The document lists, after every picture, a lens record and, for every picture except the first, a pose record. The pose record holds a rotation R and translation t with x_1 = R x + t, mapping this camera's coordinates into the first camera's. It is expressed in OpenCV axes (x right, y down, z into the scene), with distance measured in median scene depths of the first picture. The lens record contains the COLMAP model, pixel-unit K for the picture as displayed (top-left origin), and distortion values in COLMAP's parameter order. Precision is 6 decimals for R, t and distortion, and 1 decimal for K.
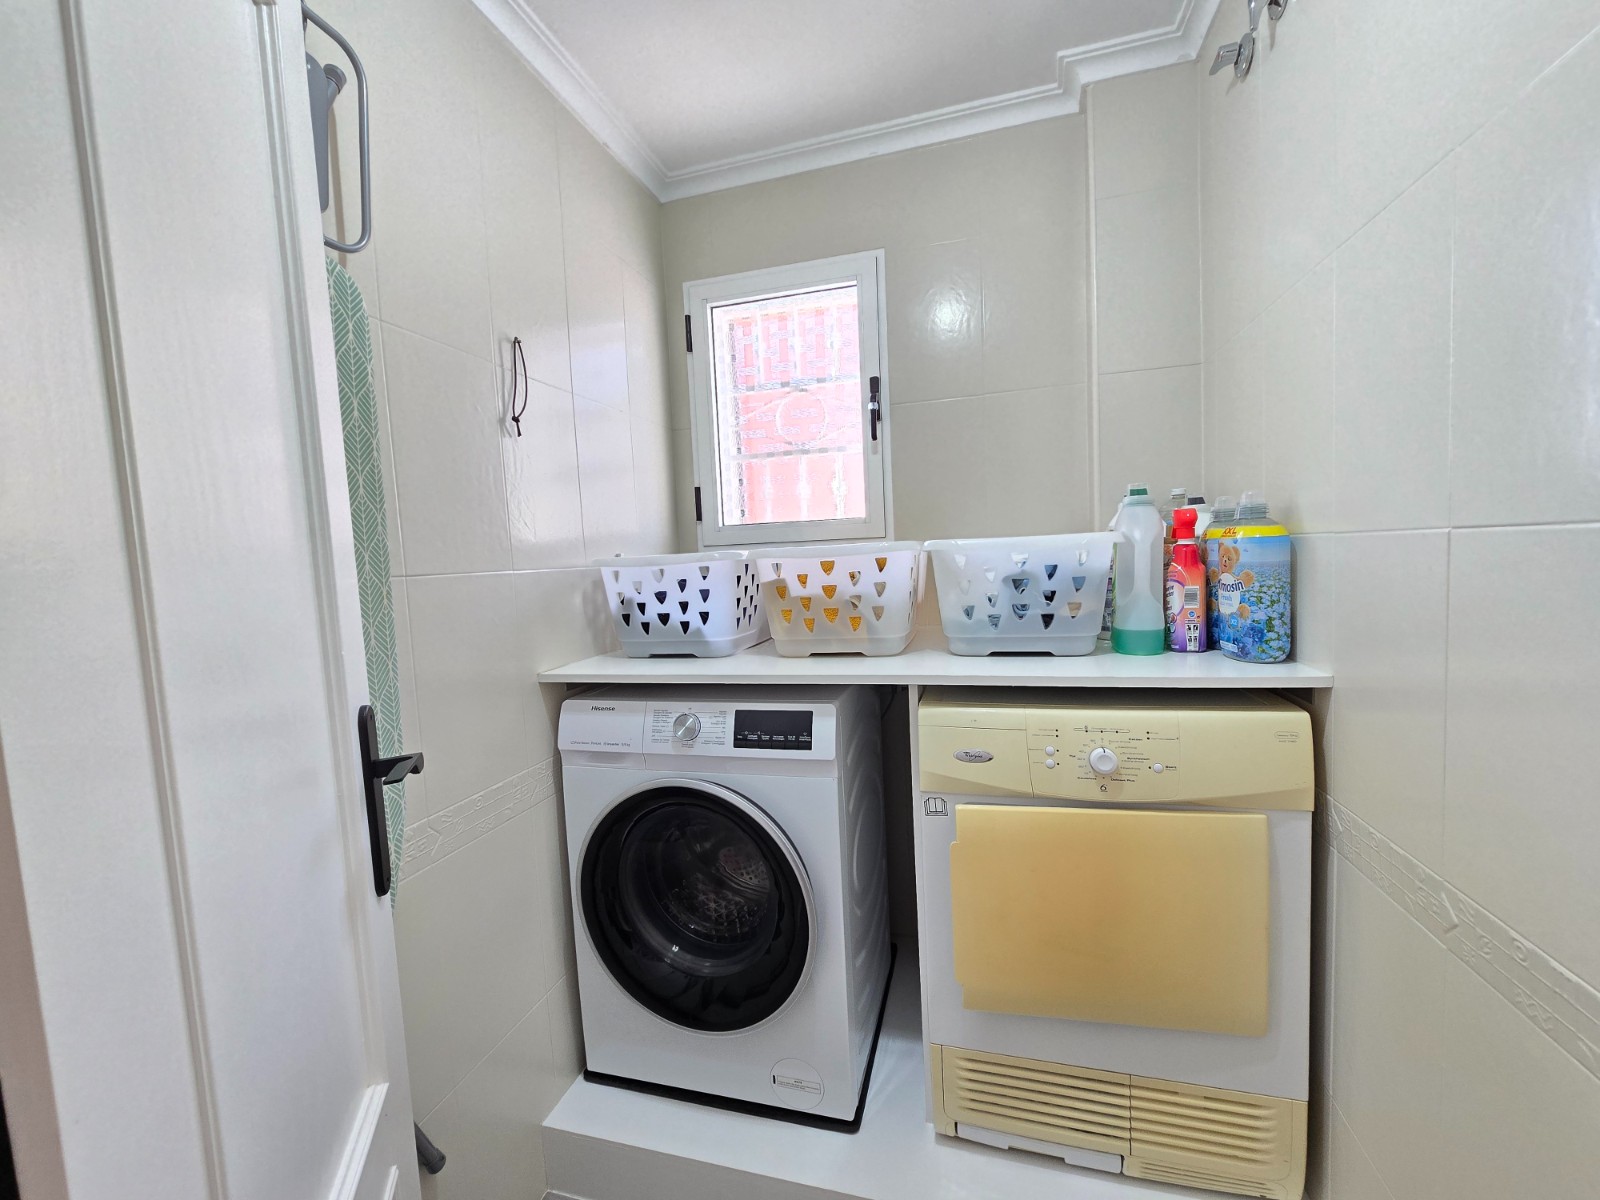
lens RADIAL K [[653.2, 0, 799.2], [0, 653.2, 600.4], [0, 0, 1]] dist [-0.009291, -0.000366]
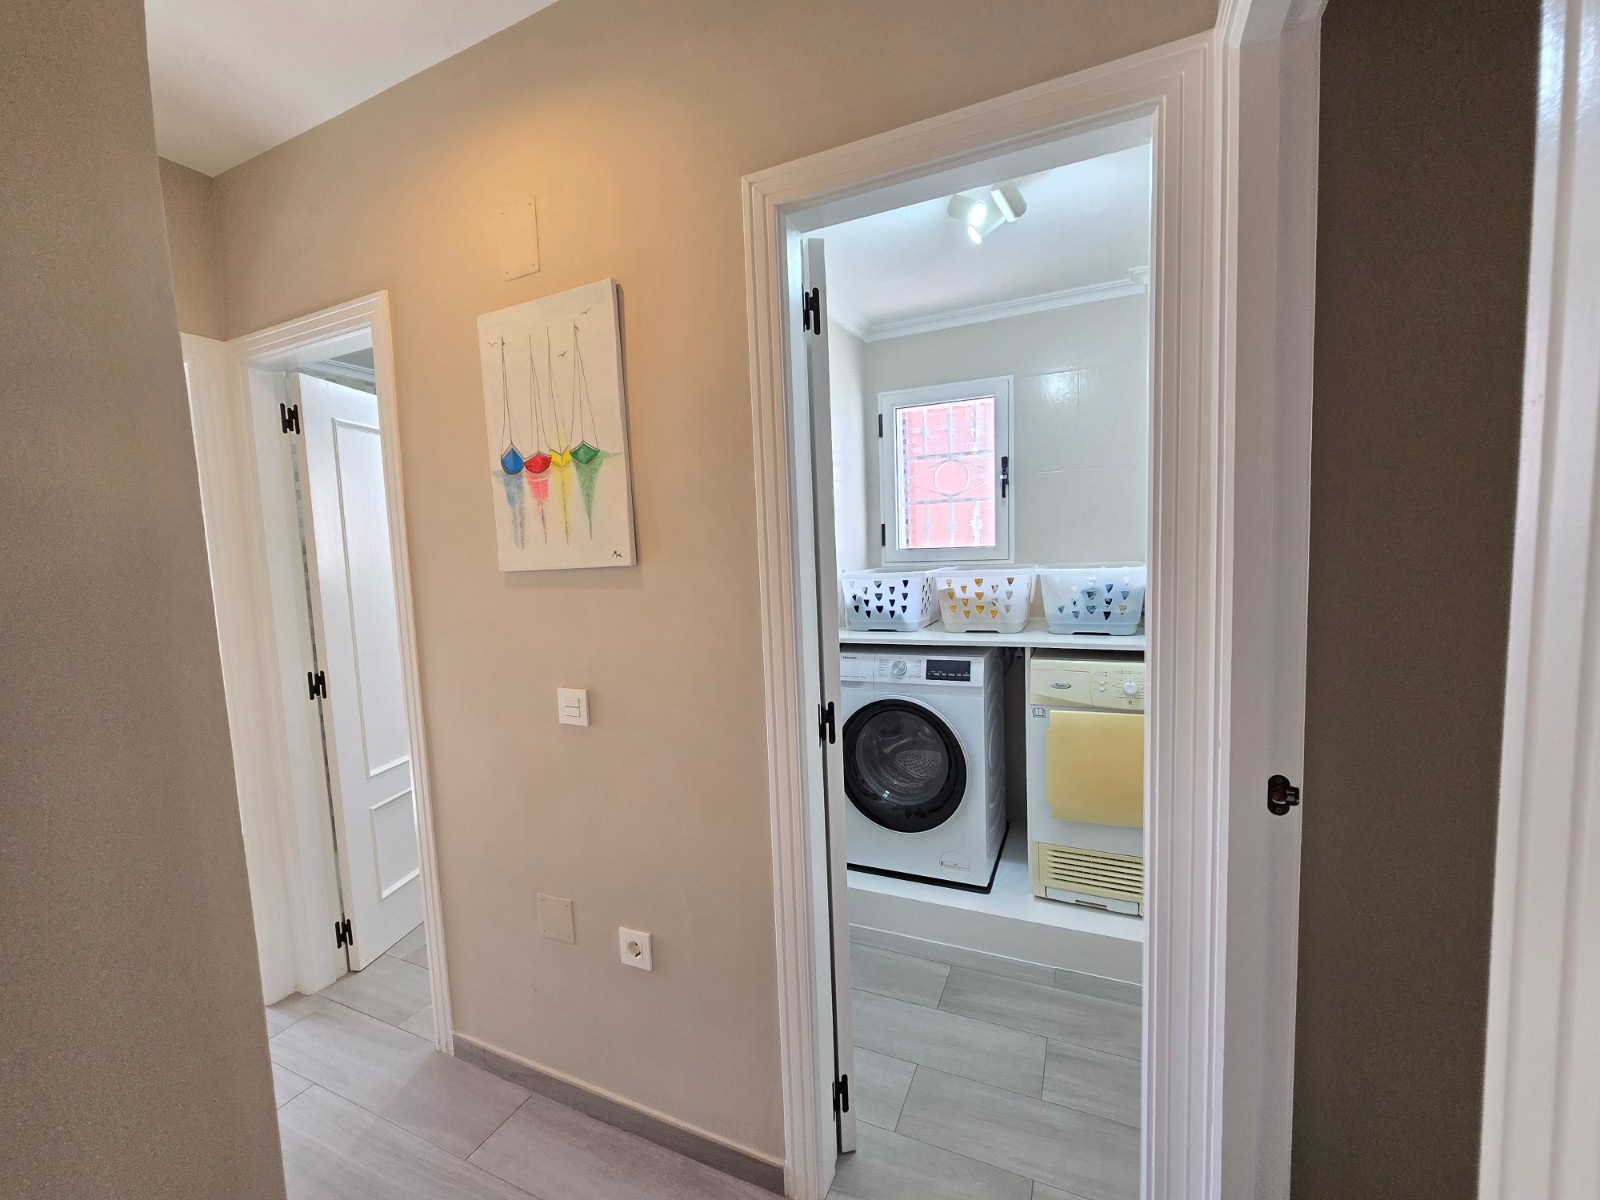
lens RADIAL K [[653.2, 0, 799.8], [0, 653.2, 601.2], [0, 0, 1]] dist [-0.009291, -0.000366]
pose [[0.988476, 0.023278, -0.149574, -0.171962], [-0.021832, 0.999698, 0.011301, -0.008671], [0.149792, -0.007905, 0.988686, -0.832574]]
